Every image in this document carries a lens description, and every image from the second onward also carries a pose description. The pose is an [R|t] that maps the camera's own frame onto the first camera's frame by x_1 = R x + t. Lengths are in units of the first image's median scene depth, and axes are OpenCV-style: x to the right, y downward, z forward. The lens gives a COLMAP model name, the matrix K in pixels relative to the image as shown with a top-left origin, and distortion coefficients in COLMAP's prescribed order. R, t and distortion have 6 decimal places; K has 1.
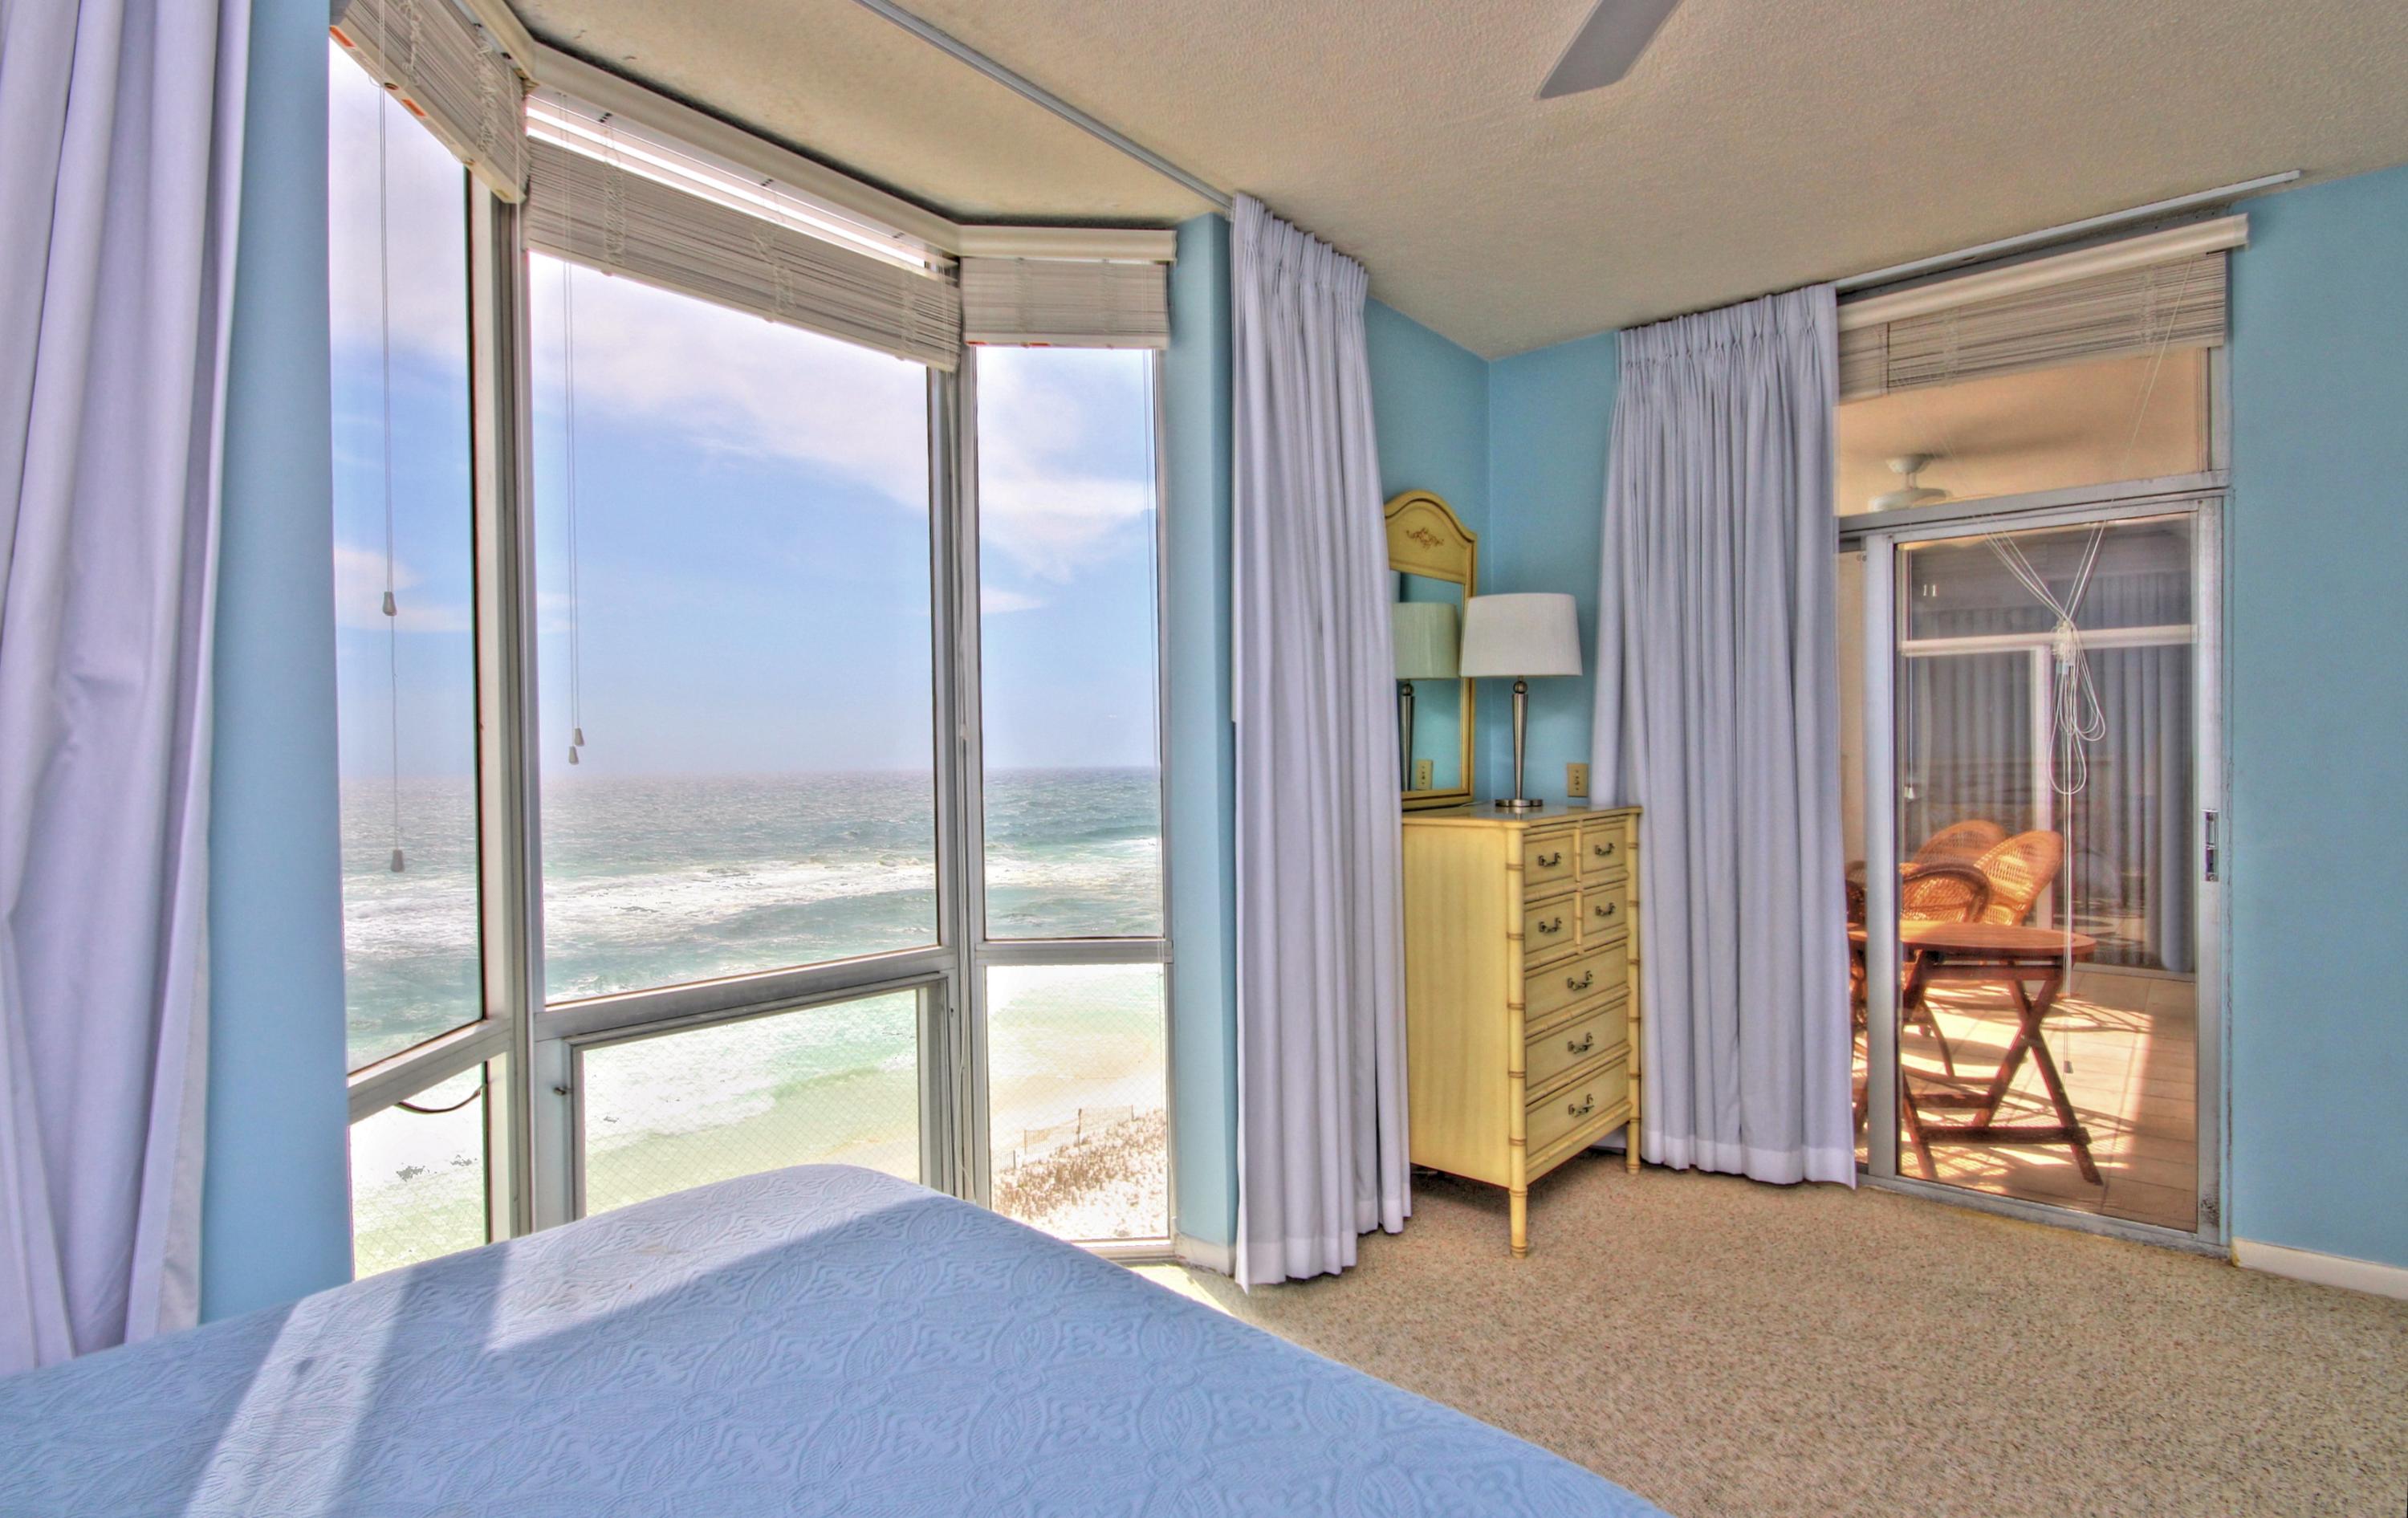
lens RADIAL K [[1119.9, 0, 1204.0], [0, 1119.9, 759.0], [0, 0, 1]] dist [-0.007295, -0.000716]
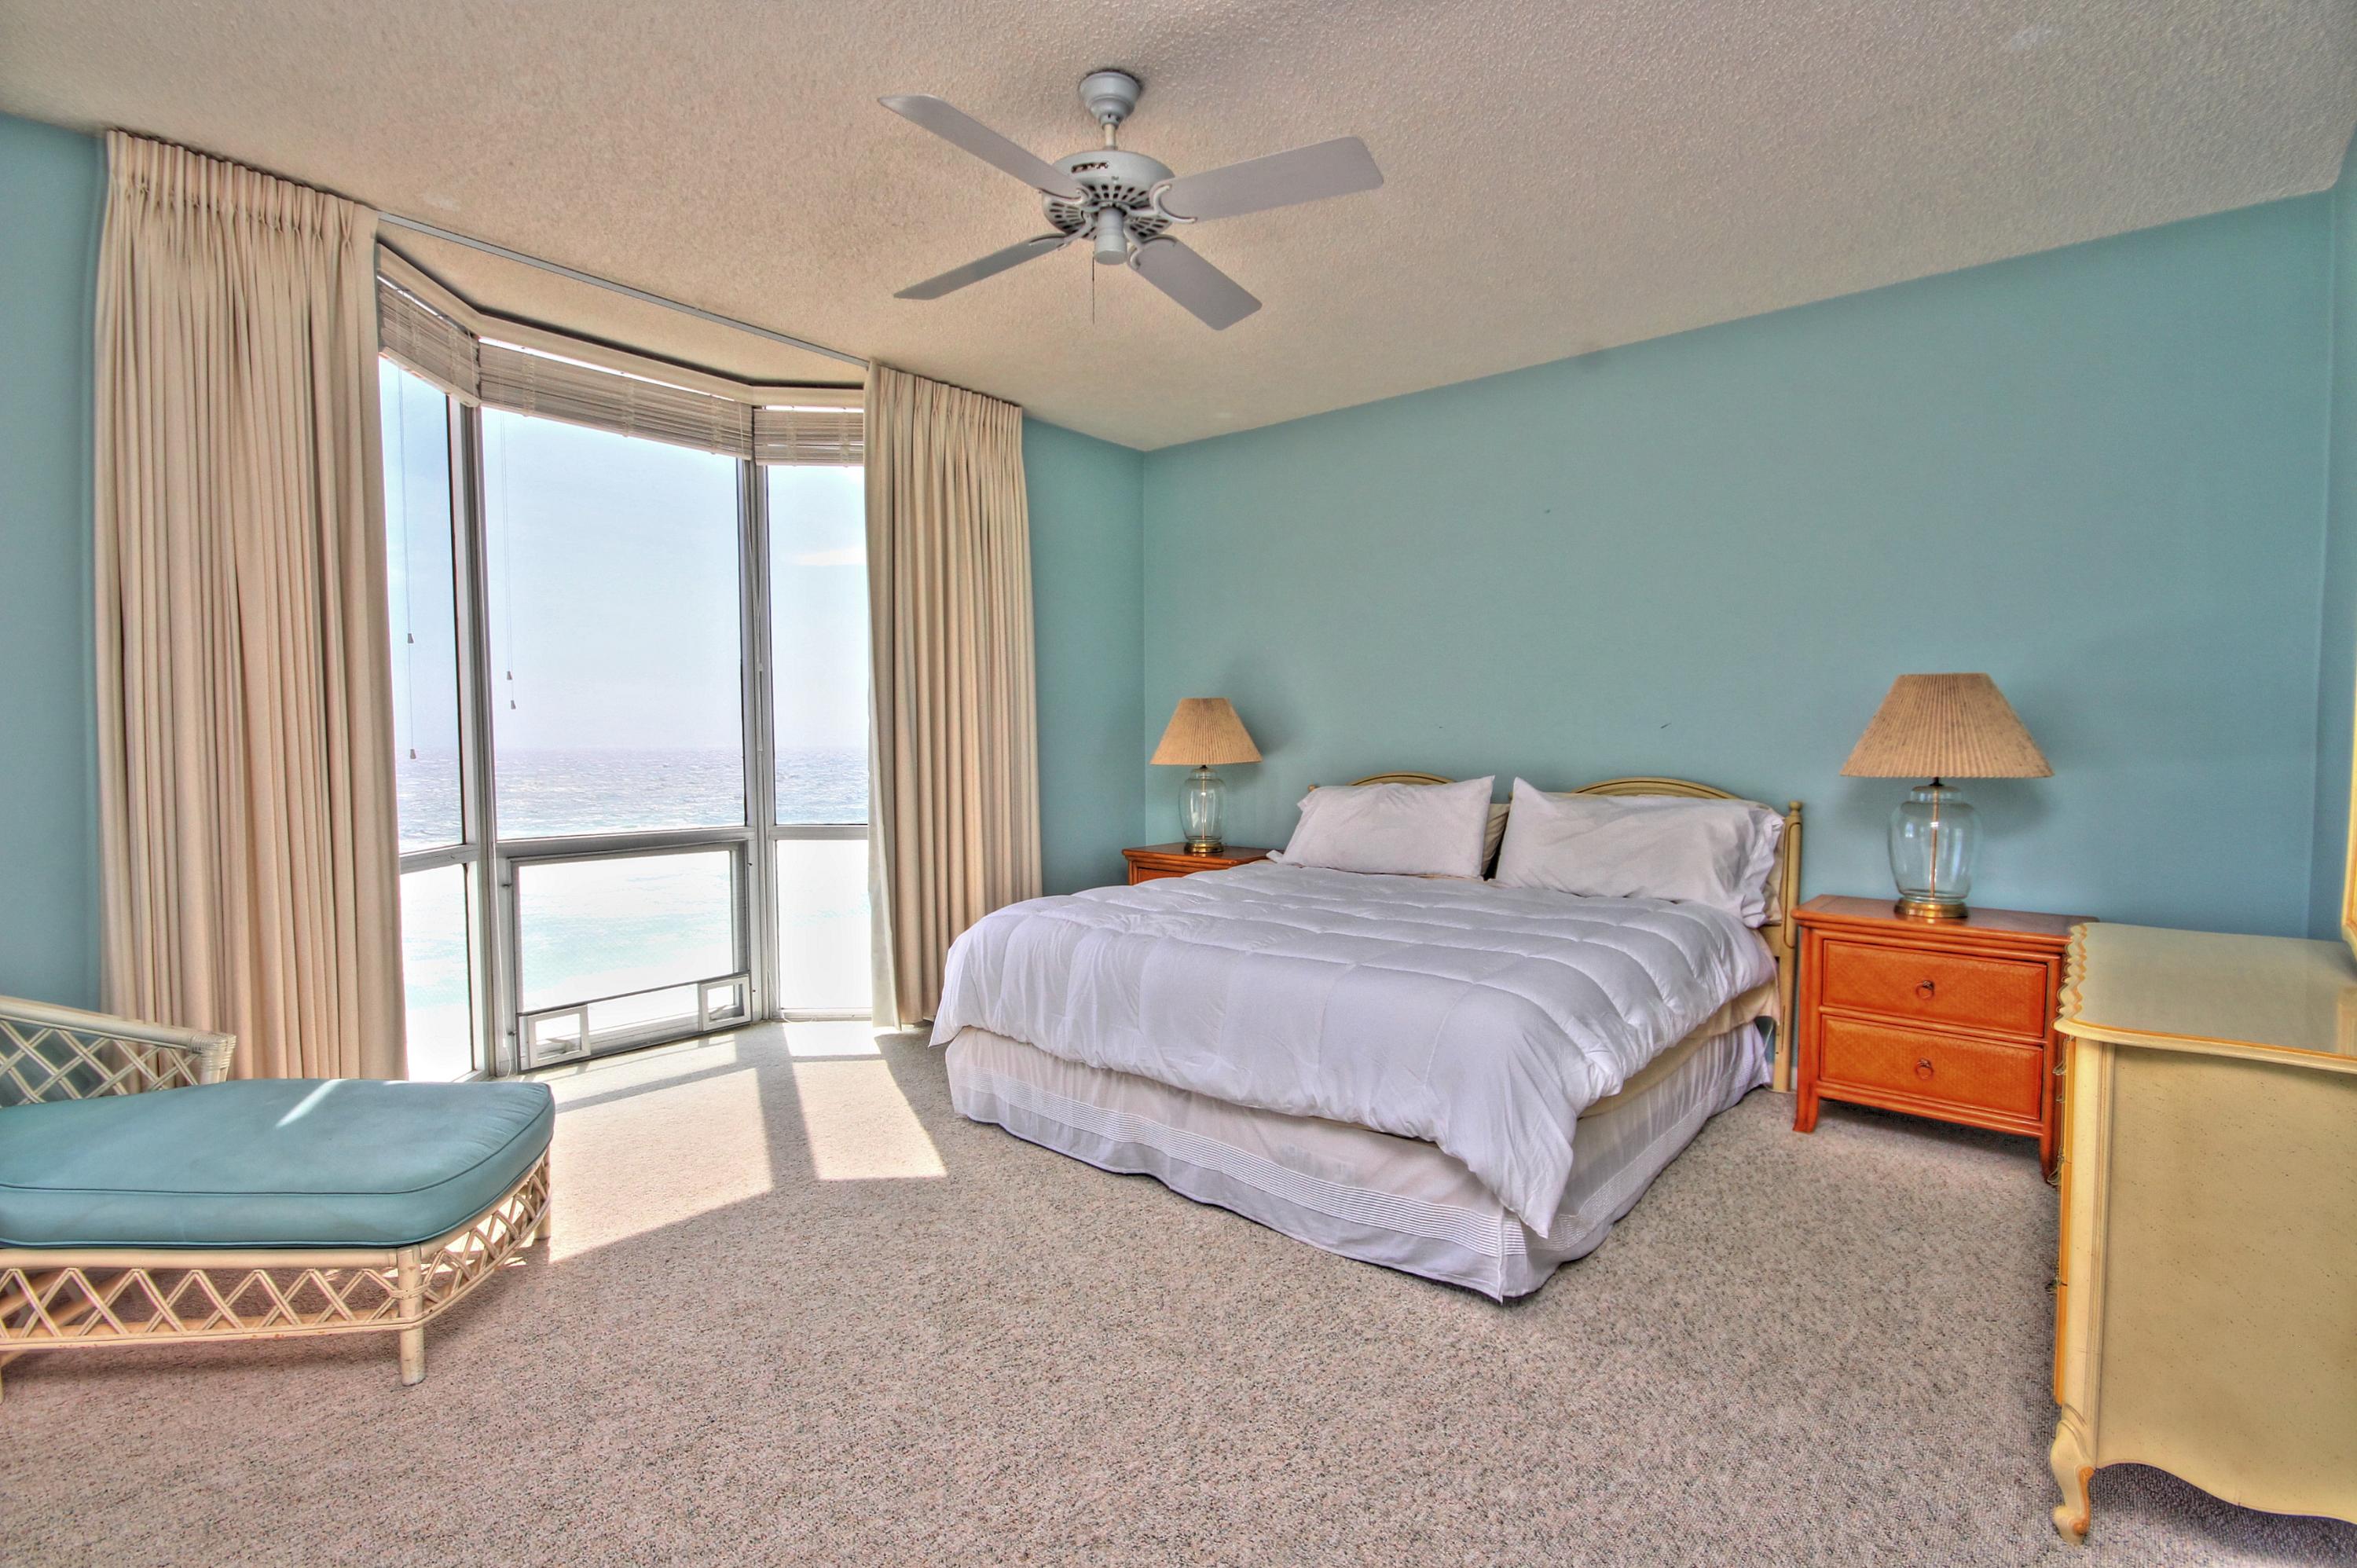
lens RADIAL K [[1108.7, 0, 1216.6], [0, 1108.7, 779.2], [0, 0, 1]] dist [-0.001297, -0.000485]
pose [[0.999742, 0.013618, 0.018189, 0.469903], [-0.014405, 0.998934, 0.043857, 0.016584], [-0.017572, -0.044107, 0.998872, -0.705653]]
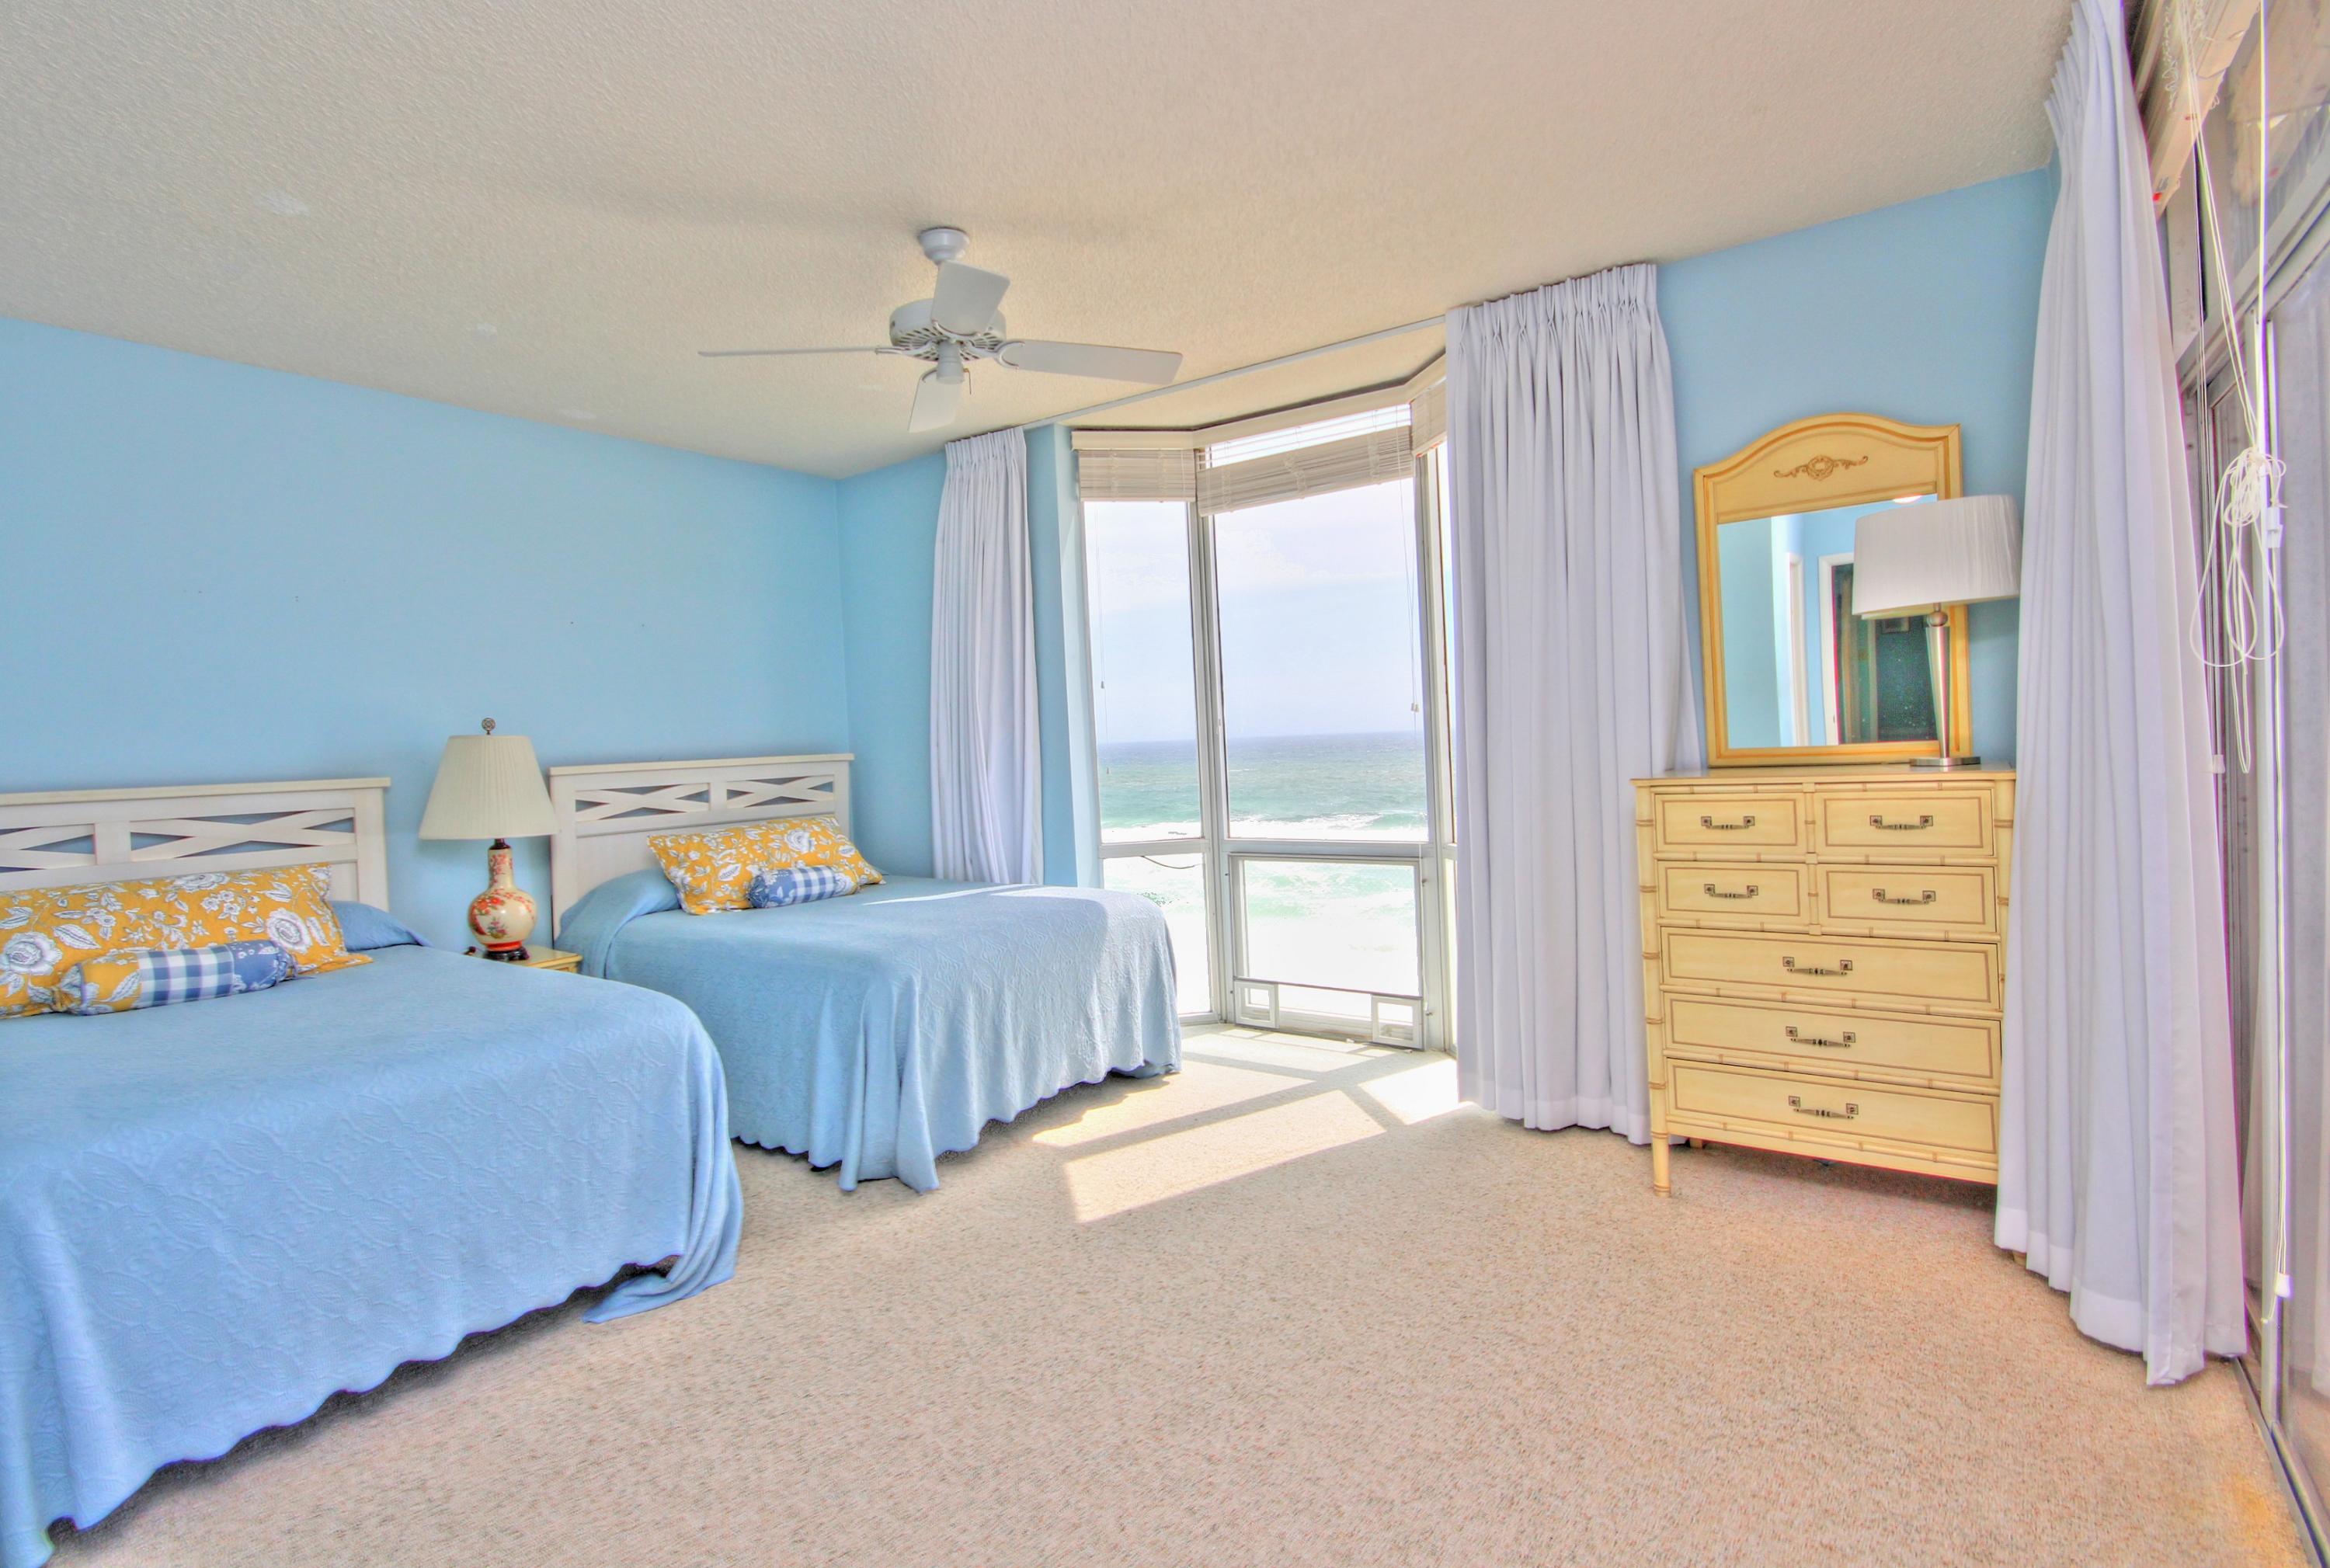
lens RADIAL K [[1113.2, 0, 1165.0], [0, 1113.2, 784.0], [0, 0, 1]] dist [-0.001768, -0.000086]
pose [[0.112305, 0.037015, -0.992984, 1.402738], [0.029361, 0.998746, 0.040550, 0.007688], [0.993240, -0.033709, 0.111078, 0.495119]]
